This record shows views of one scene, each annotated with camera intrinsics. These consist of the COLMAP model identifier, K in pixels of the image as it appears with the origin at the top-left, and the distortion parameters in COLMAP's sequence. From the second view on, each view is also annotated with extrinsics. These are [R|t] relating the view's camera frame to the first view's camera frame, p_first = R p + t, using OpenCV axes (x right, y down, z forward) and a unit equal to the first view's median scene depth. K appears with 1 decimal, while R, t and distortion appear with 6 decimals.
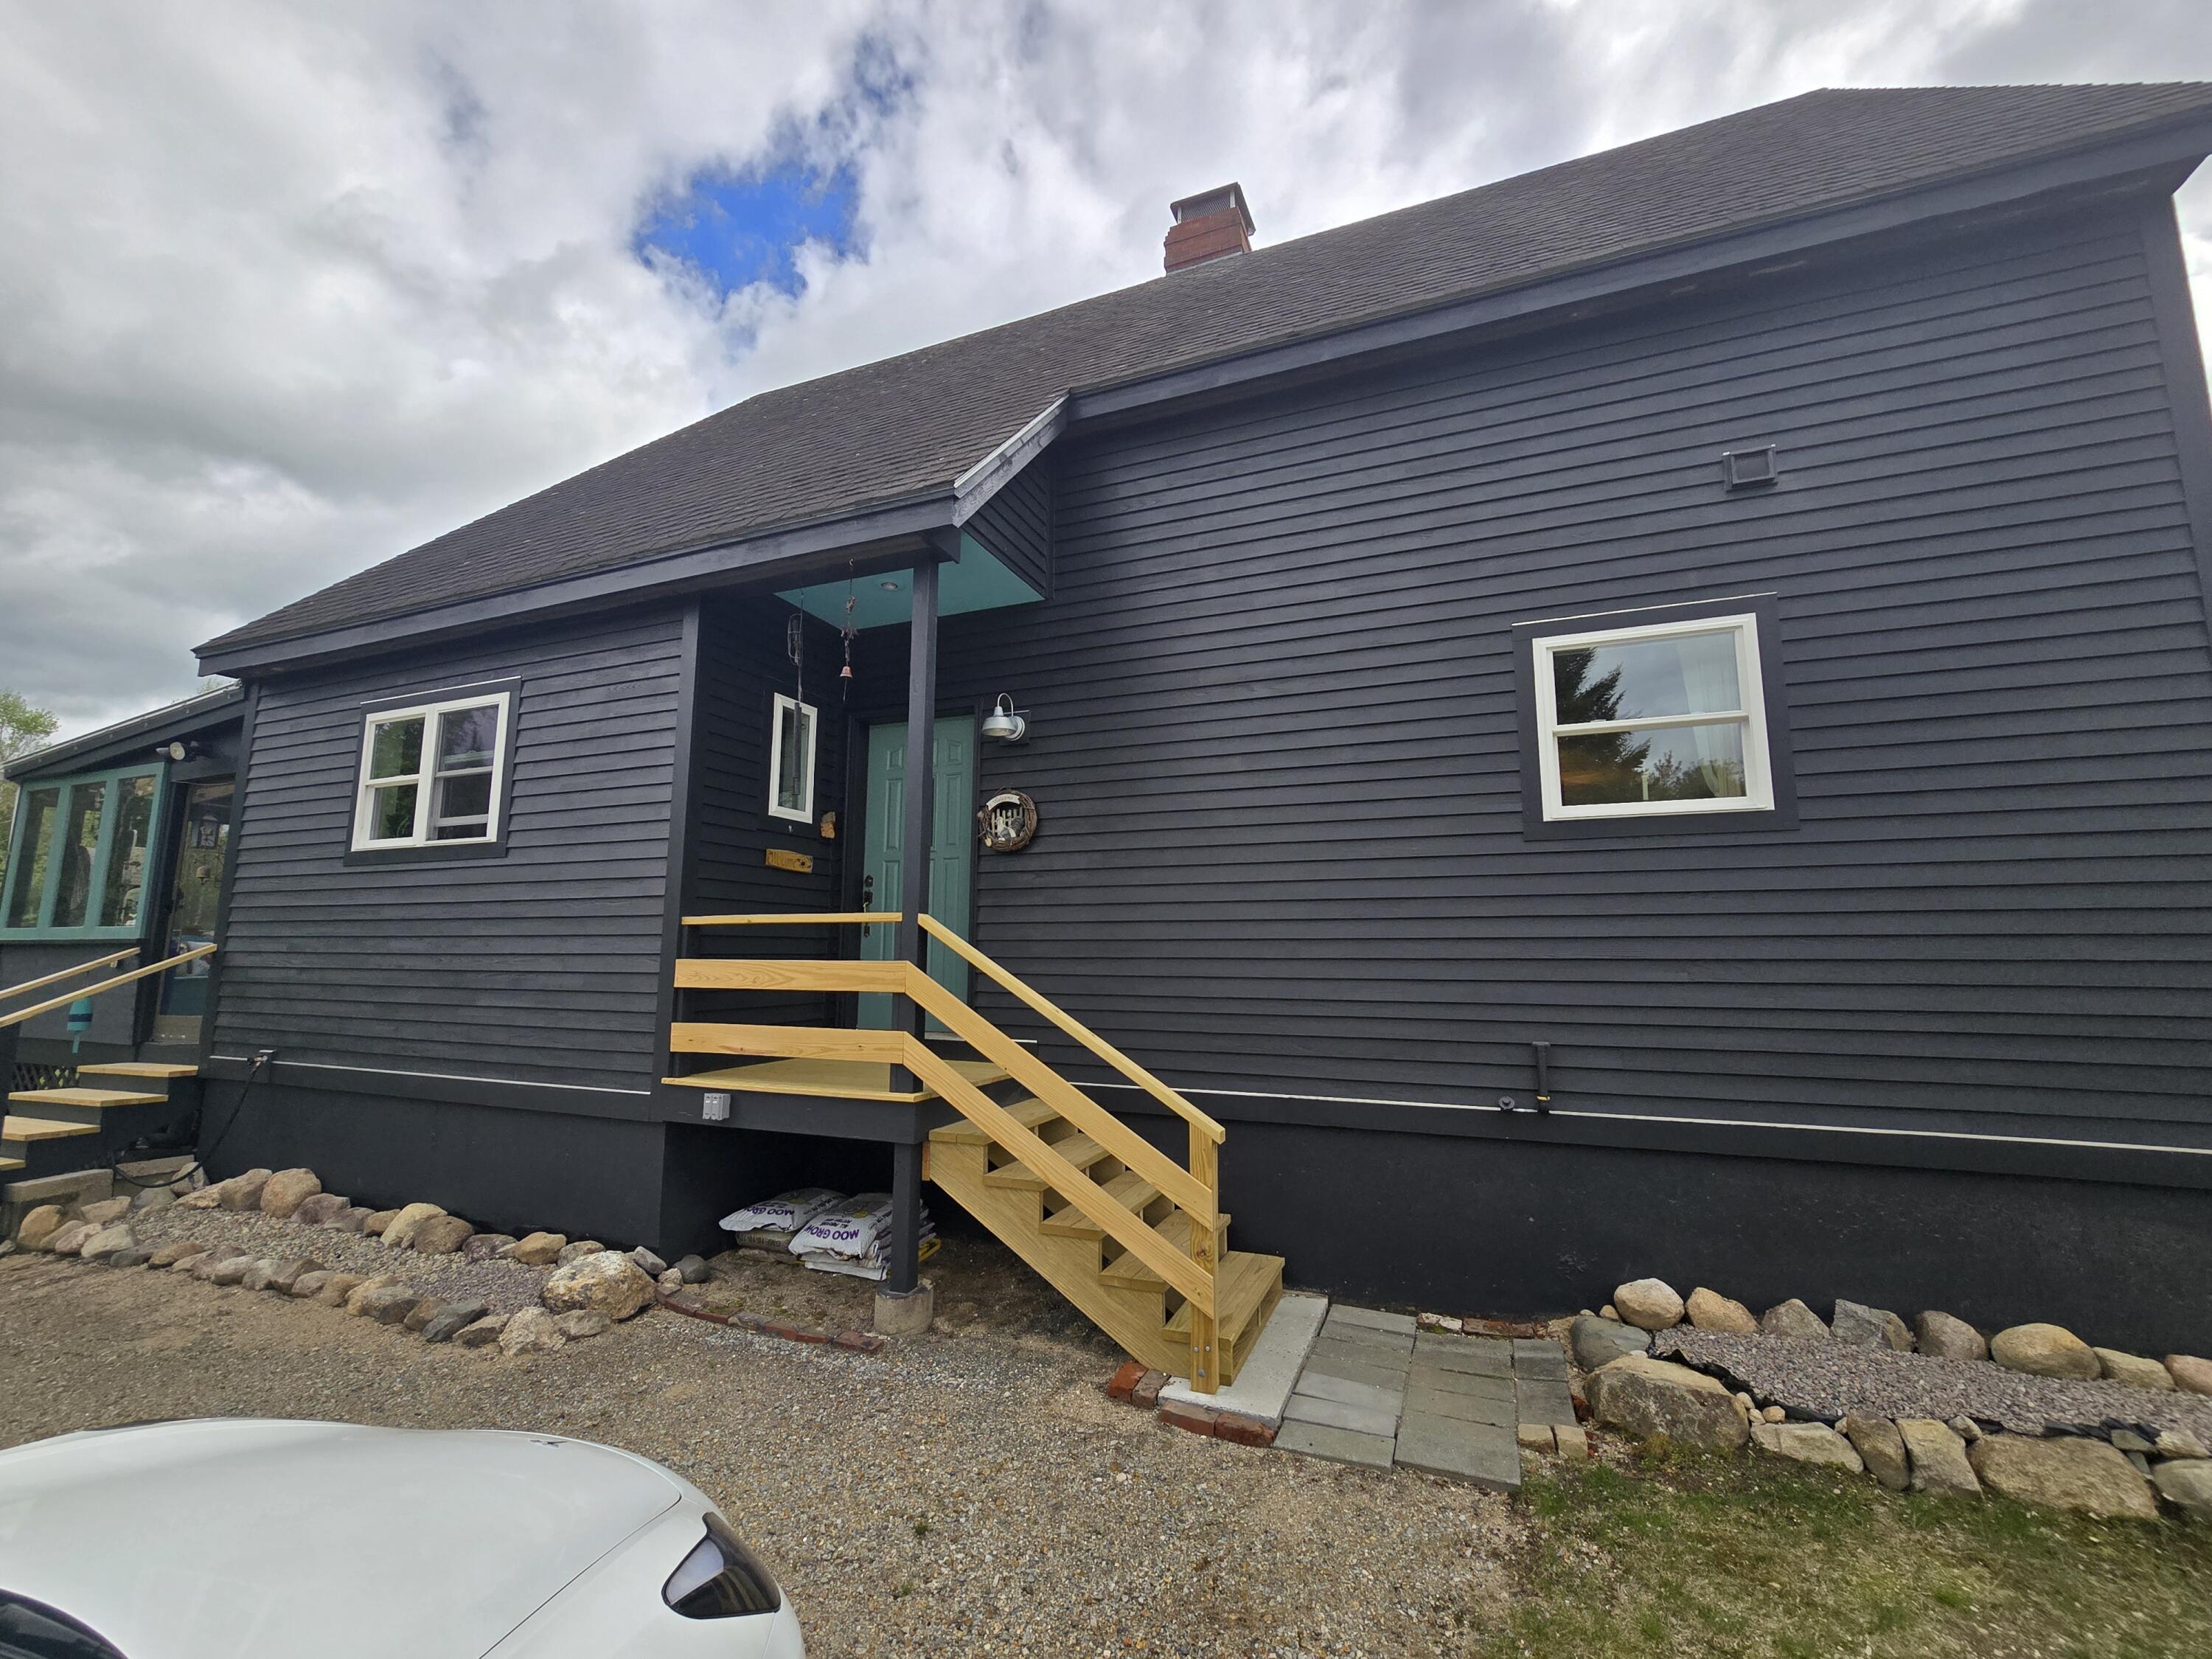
lens RADIAL K [[910.1, 0, 1100.9], [0, 910.1, 839.5], [0, 0, 1]] dist [-0.008238, 0.000707]
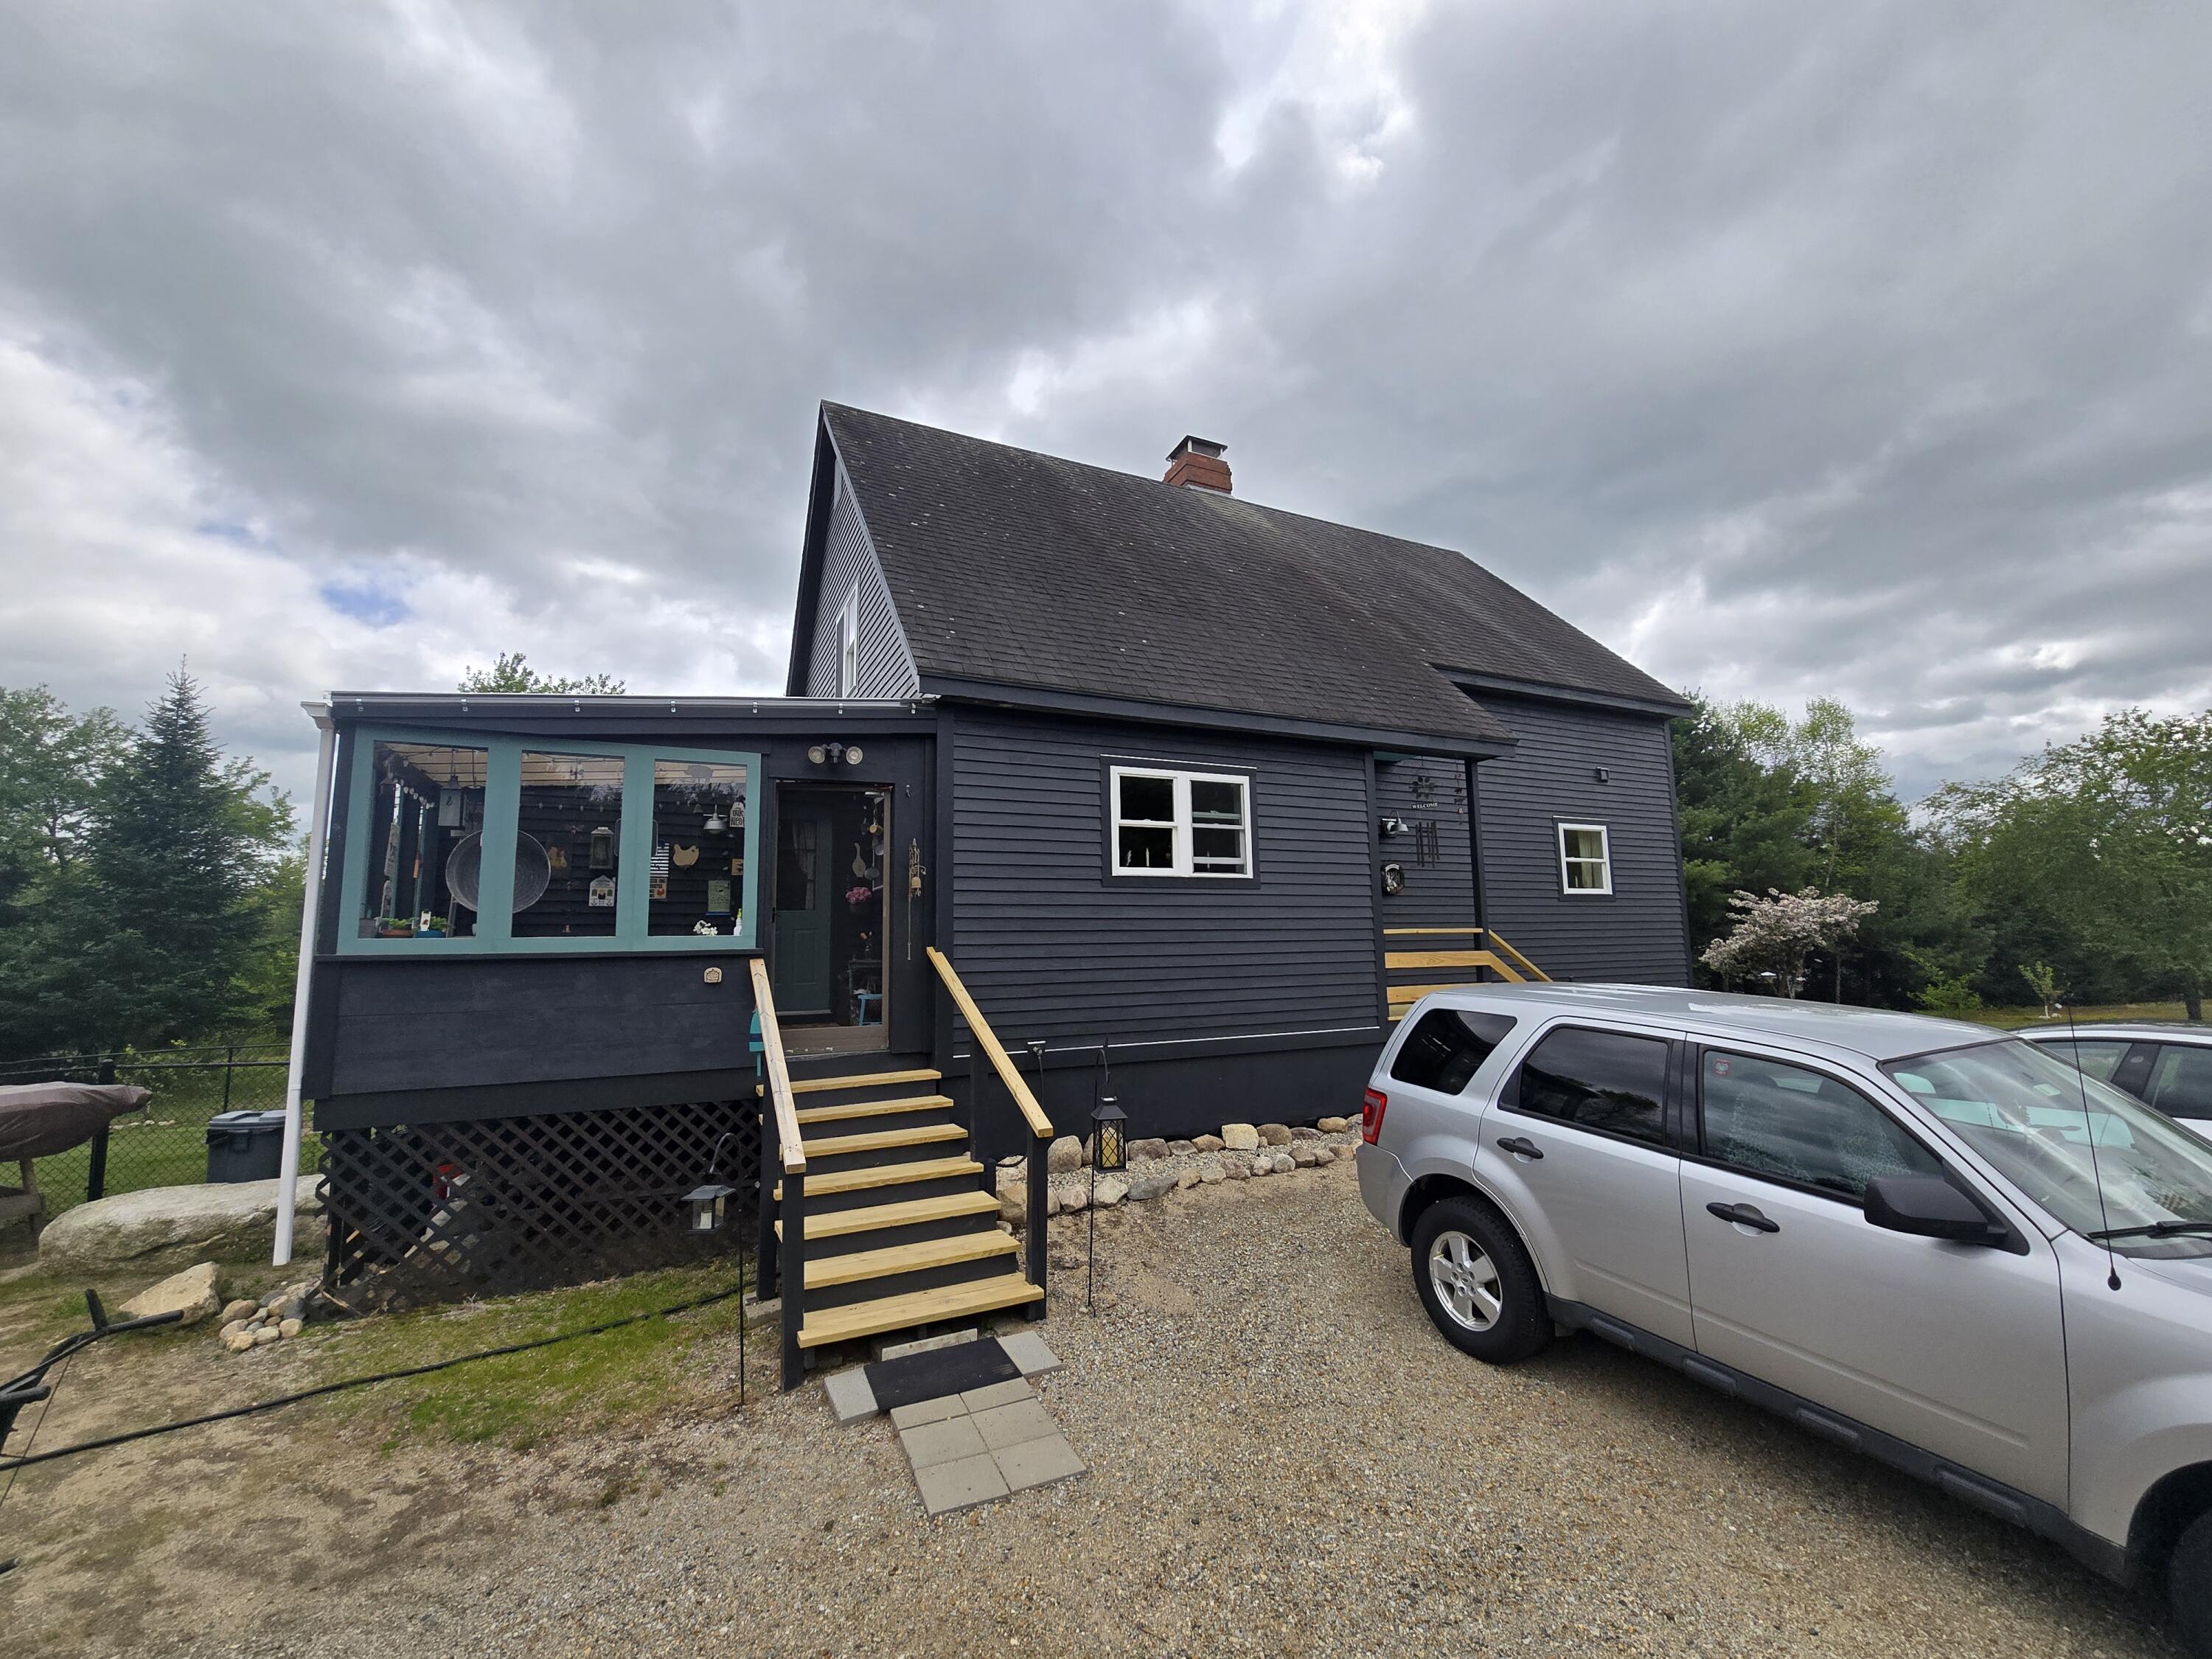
lens RADIAL K [[910.1, 0, 1100.9], [0, 910.1, 839.5], [0, 0, 1]] dist [-0.008238, 0.000707]
pose [[0.676740, 0.075722, 0.732318, -1.916496], [-0.071250, 0.996764, -0.037224, 0.012737], [-0.732766, -0.026987, 0.679945, 0.163966]]
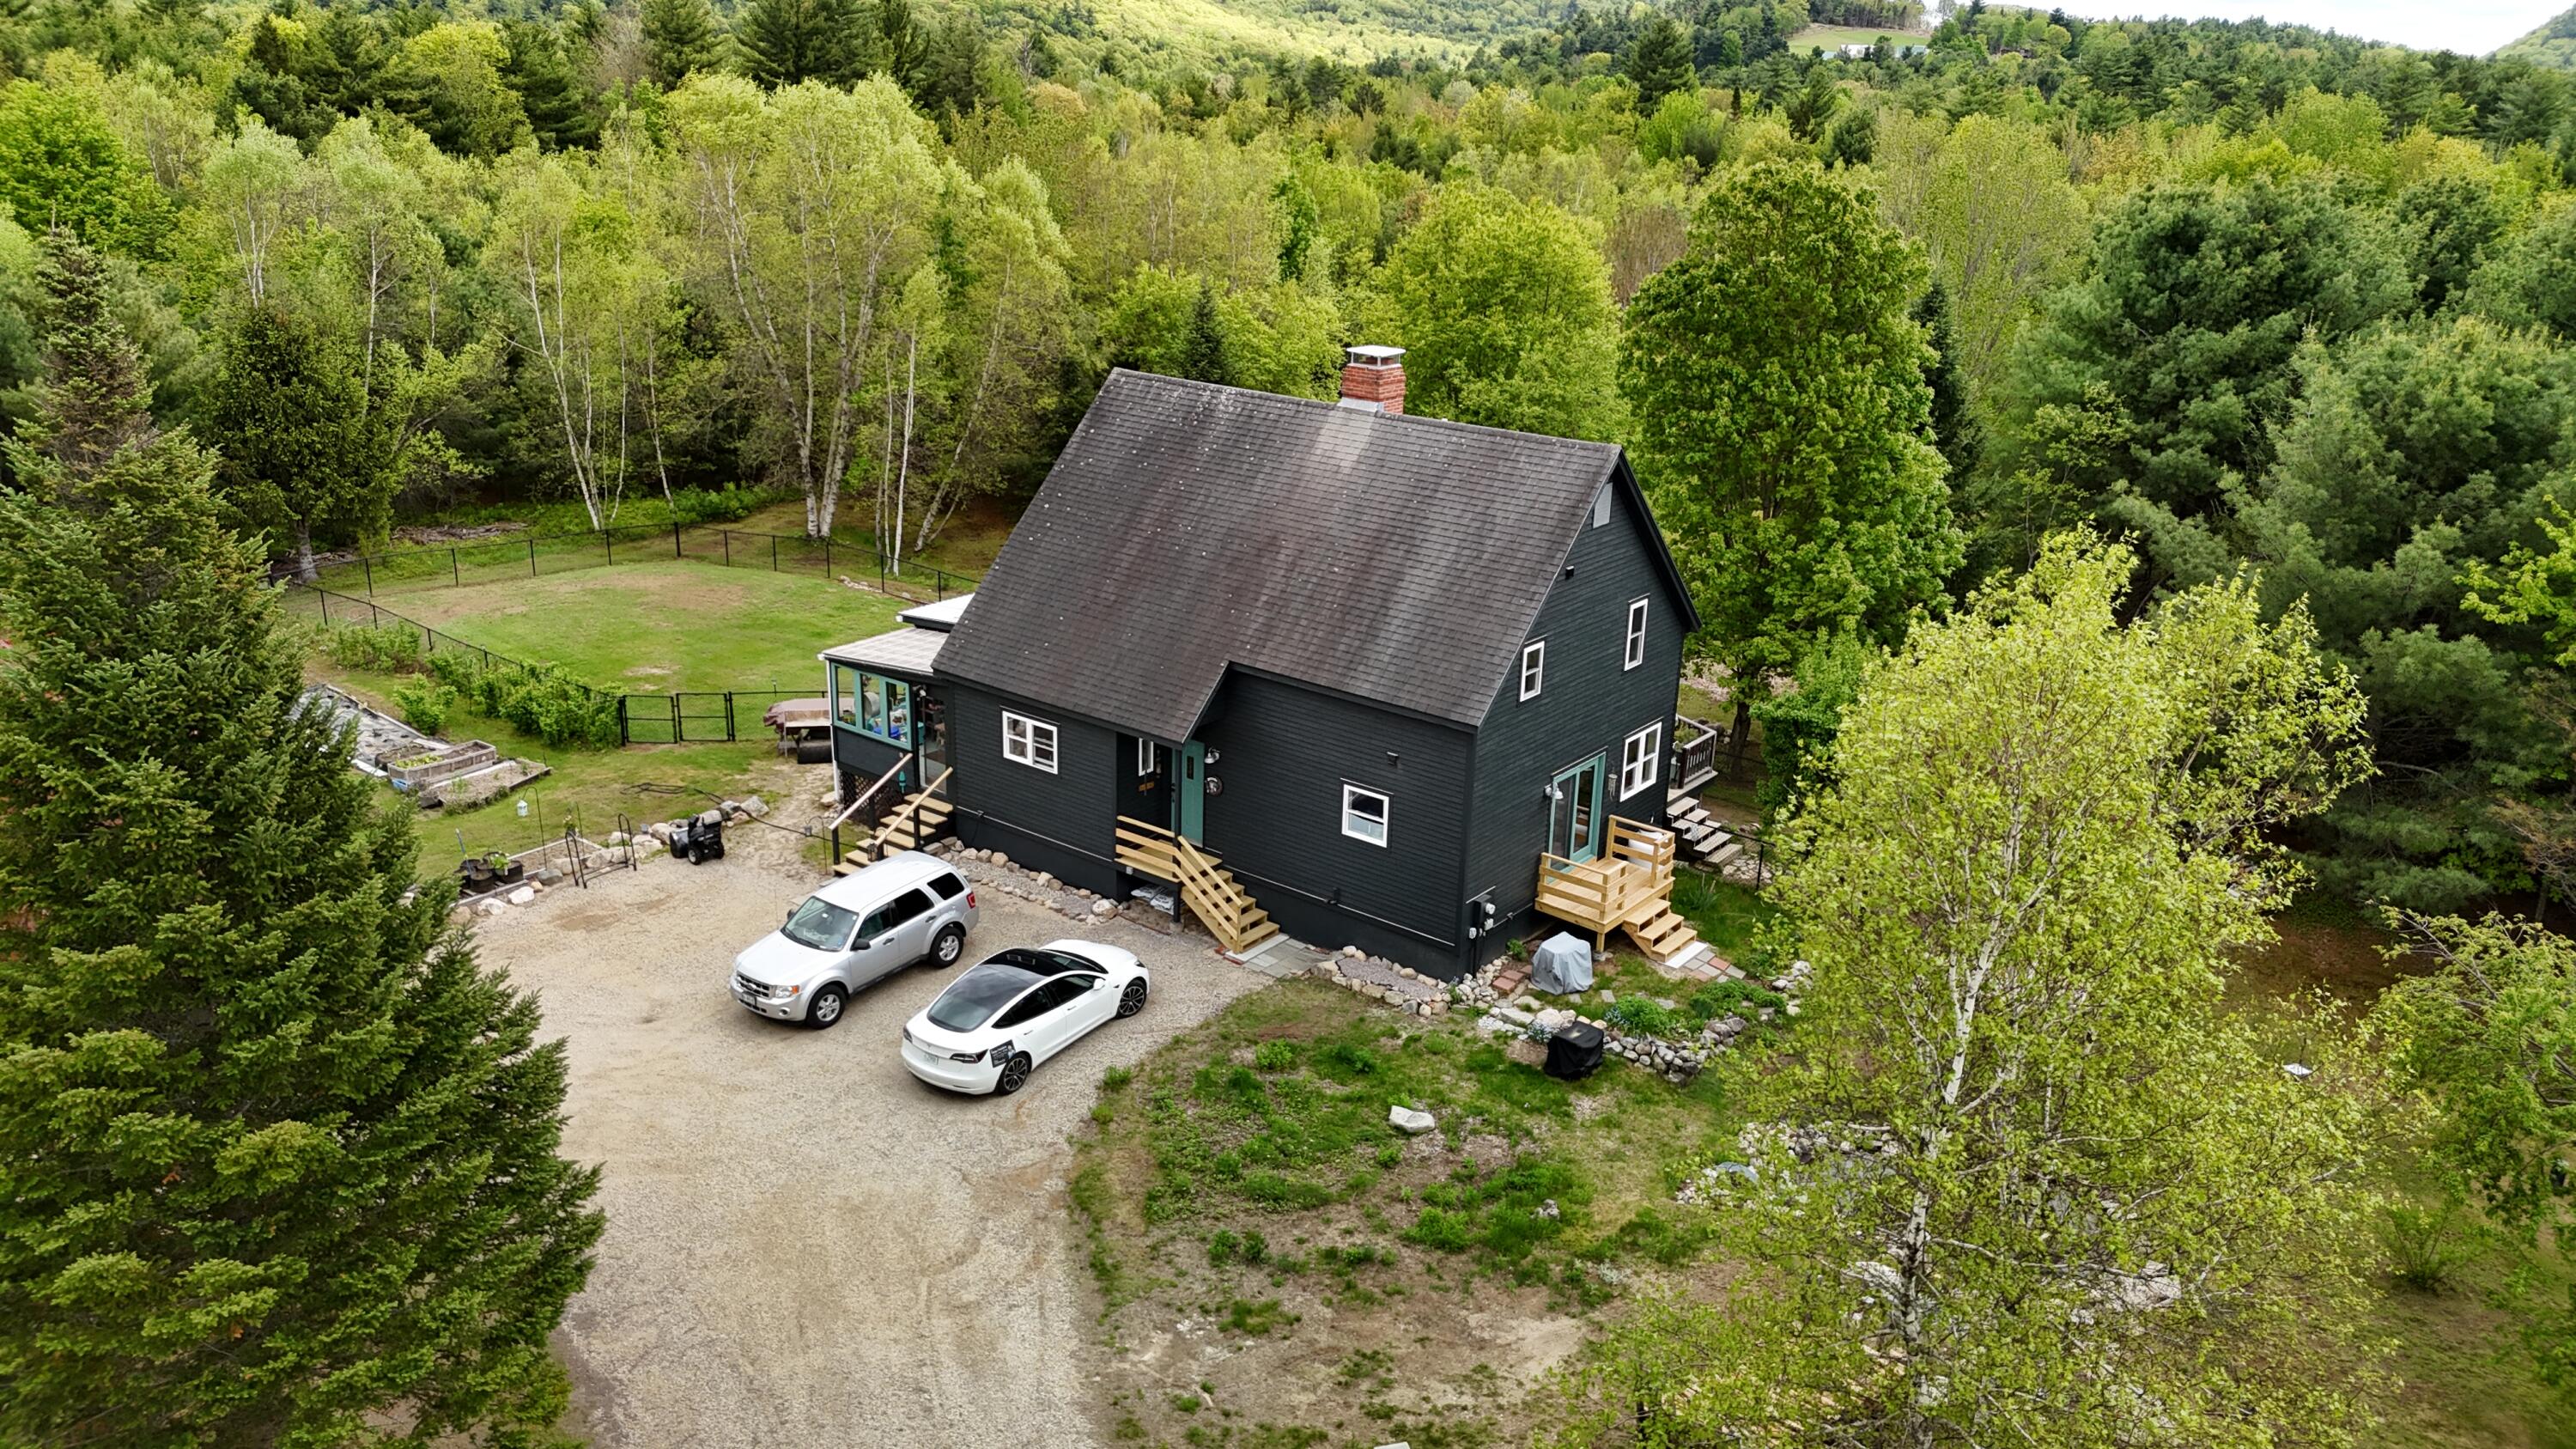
lens RADIAL K [[1751.2, 0, 1288.0], [0, 1751.2, 724.5], [0, 0, 1]] dist [0.001104, 0.000175]
pose [[0.962710, 0.108994, -0.247607, 1.562585], [0.010826, 0.898997, 0.437821, -2.756793], [0.270318, -0.424175, 0.864294, -3.894164]]
